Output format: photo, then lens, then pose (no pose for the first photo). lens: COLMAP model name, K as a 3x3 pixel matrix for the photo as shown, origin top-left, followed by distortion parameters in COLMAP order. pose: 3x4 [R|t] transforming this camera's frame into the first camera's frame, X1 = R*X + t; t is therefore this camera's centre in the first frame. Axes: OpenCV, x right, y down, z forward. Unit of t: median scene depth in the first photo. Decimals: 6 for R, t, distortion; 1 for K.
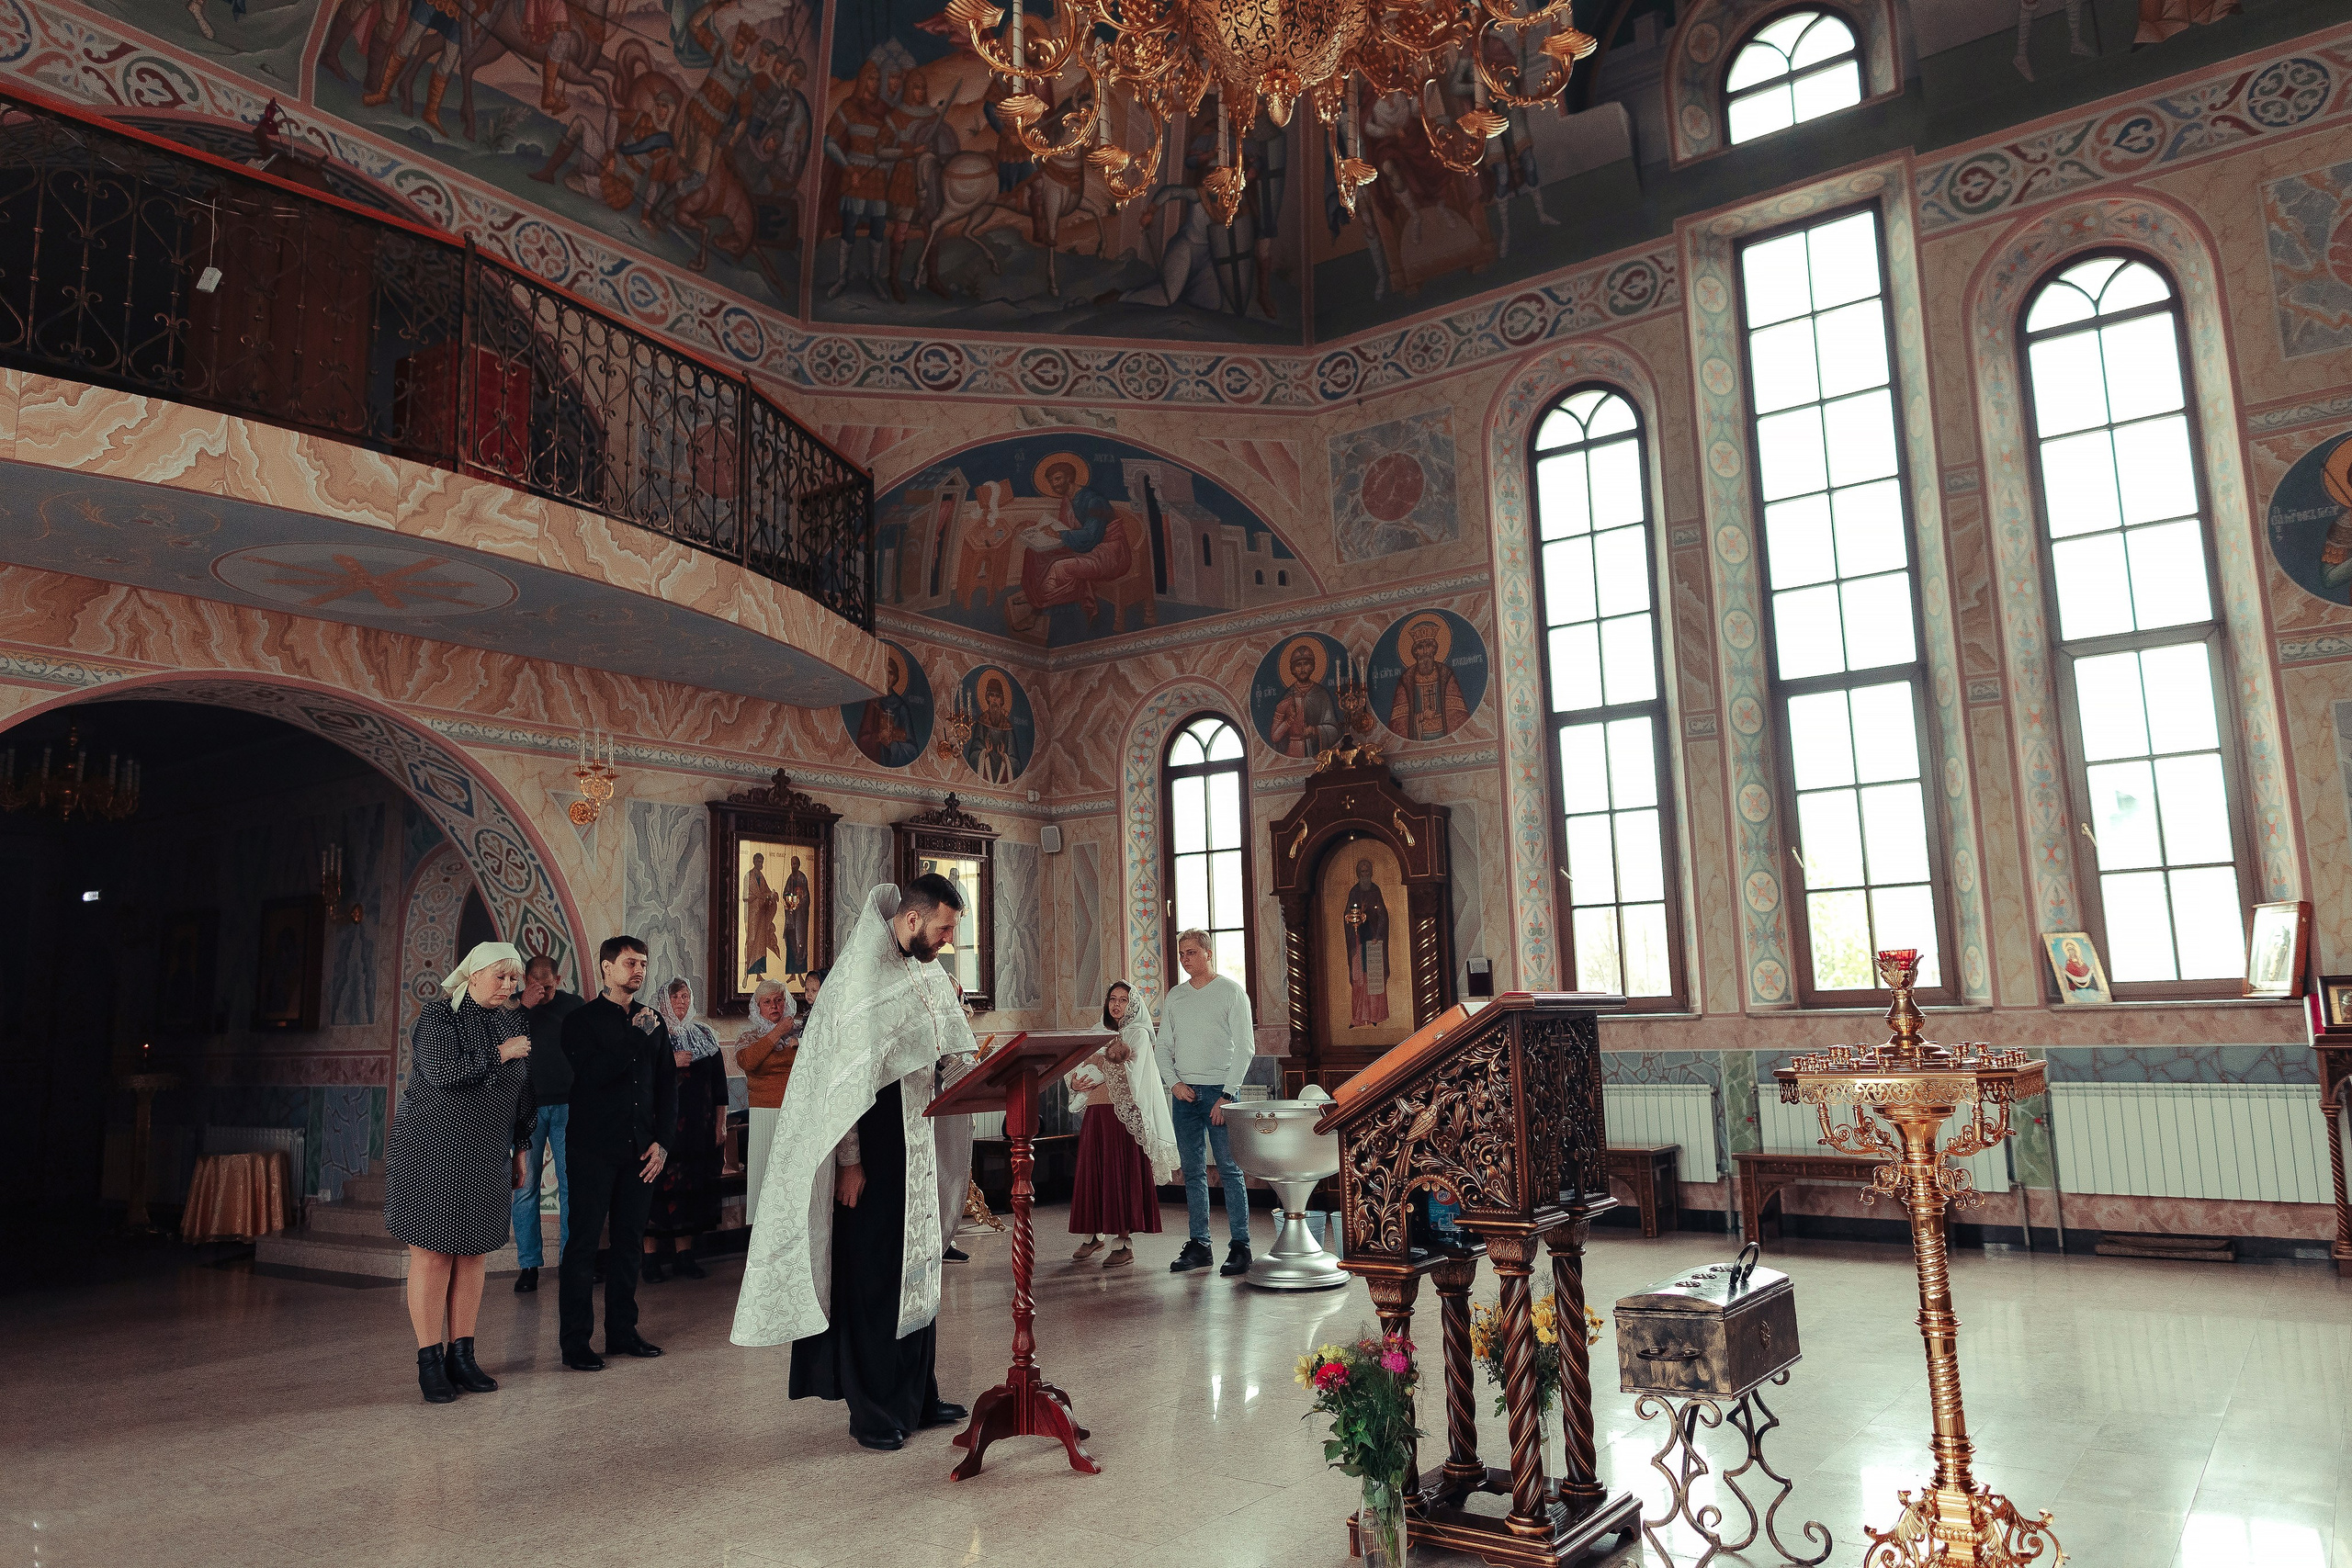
lens RADIAL K [[1590.5, 0, 1168.7], [0, 1590.5, 780.4], [0, 0, 1]] dist [0.012072, -0.007636]
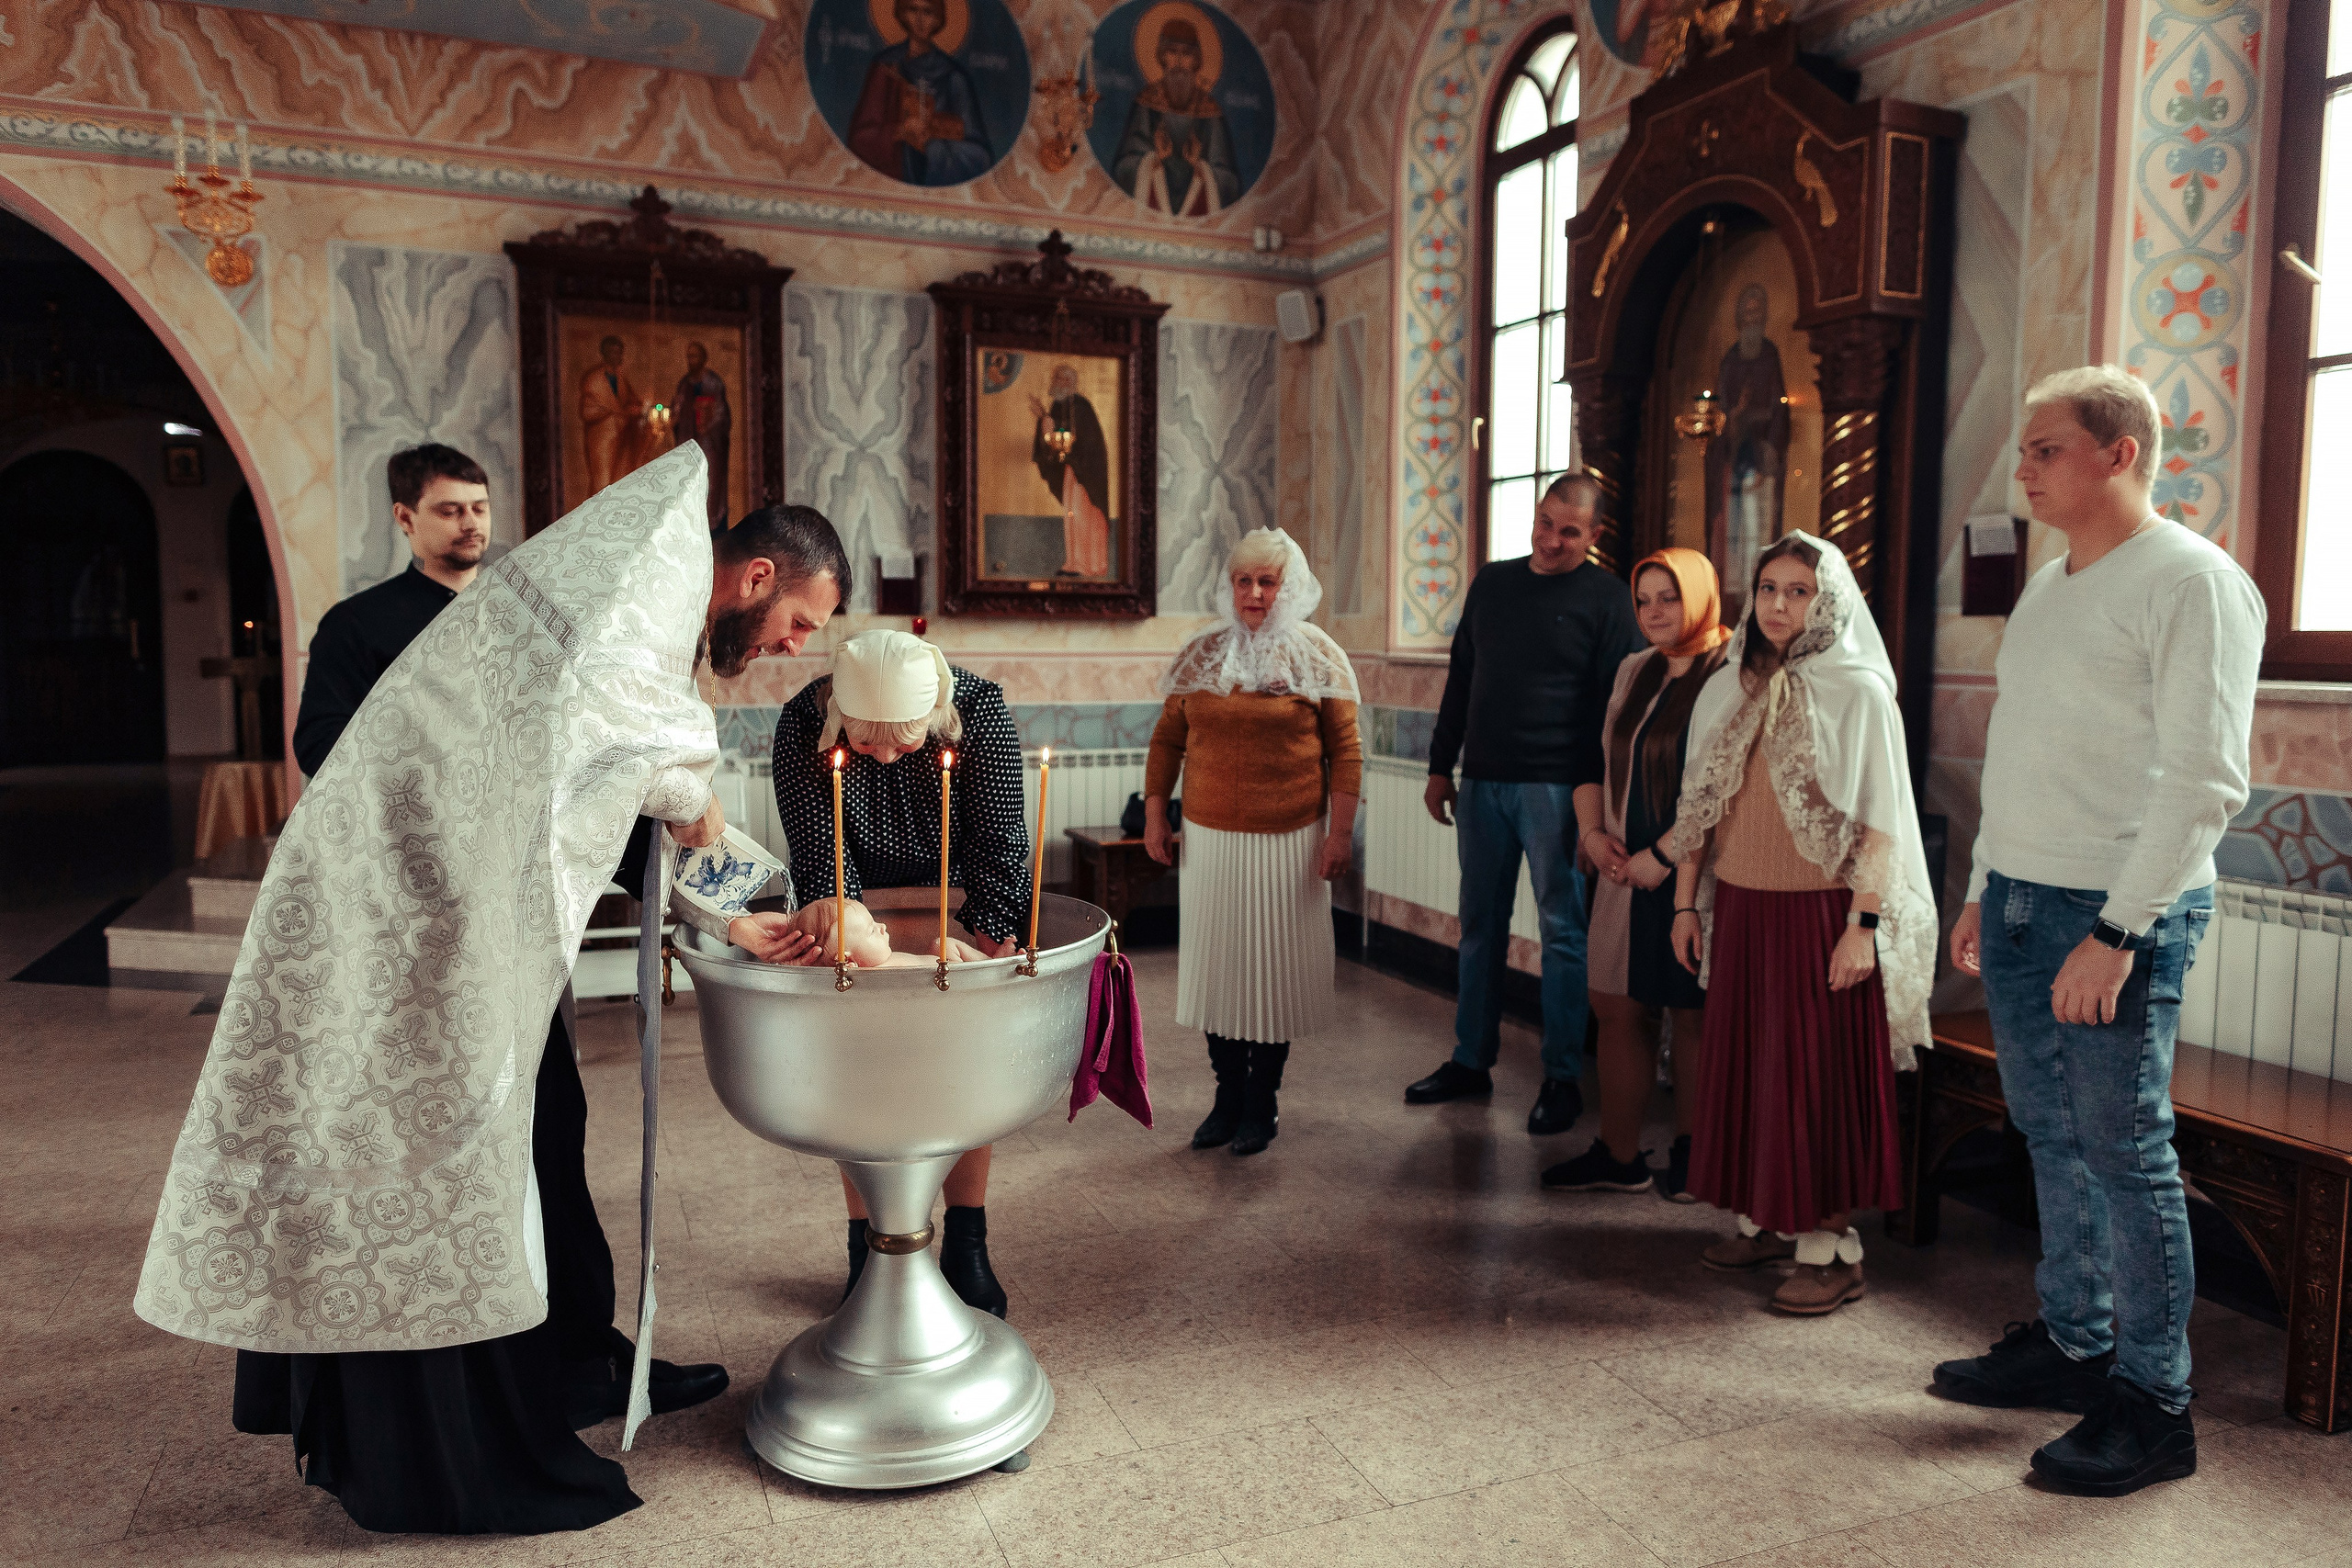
lens RADIAL K [[1590.5, 0, 1161.9], [0, 1590.5, 764.3], [0, 0, 1]] dist [0.012072, -0.007636]
pose [[0.852252, 0.078773, -0.517166, 0.235148], [0.046726, 0.973184, 0.225234, 0.077073], [0.521040, -0.216121, 0.825717, 0.590745]]
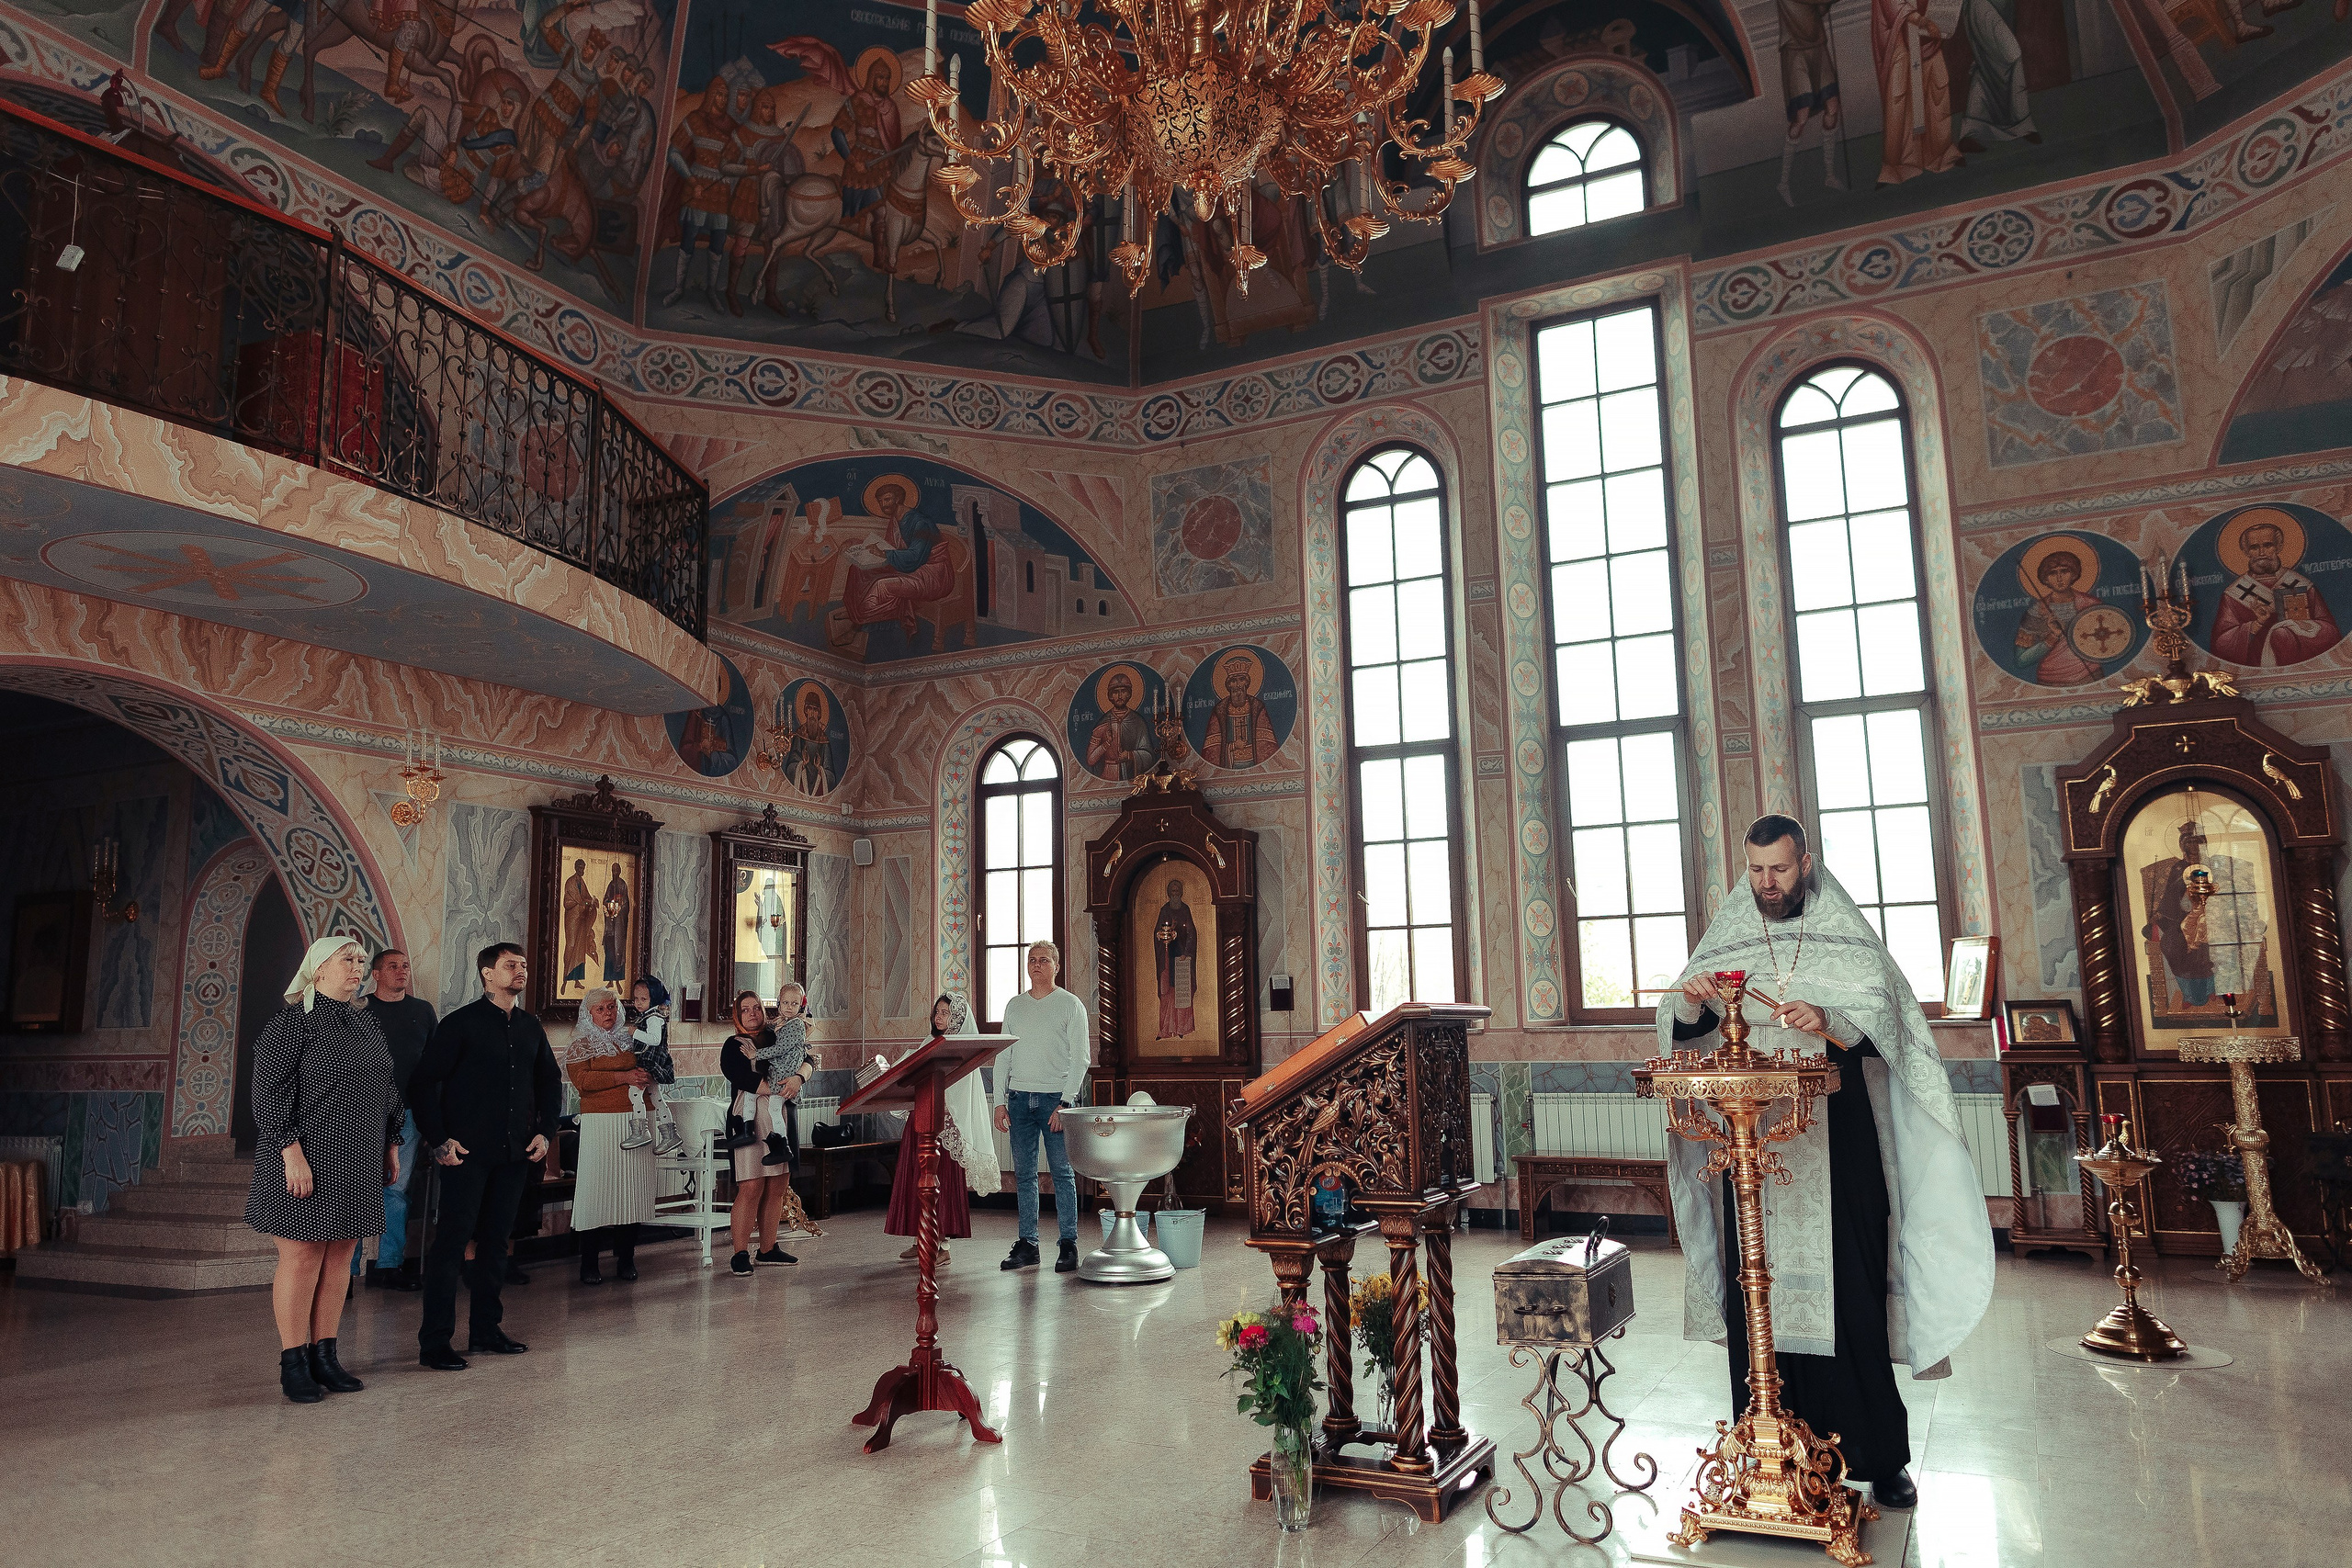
lens RADIAL K [[1590.5, 0, 1164.1], [0, 1590.5, 791.0], [0, 0, 1]] dist [0.012072, -0.007636]
pose [[0.987434, 0.032614, 0.154632, -0.052968], [-0.032129, 0.999468, -0.005637, -0.003041], [-0.154733, 0.000598, 0.987956, -0.041613]]
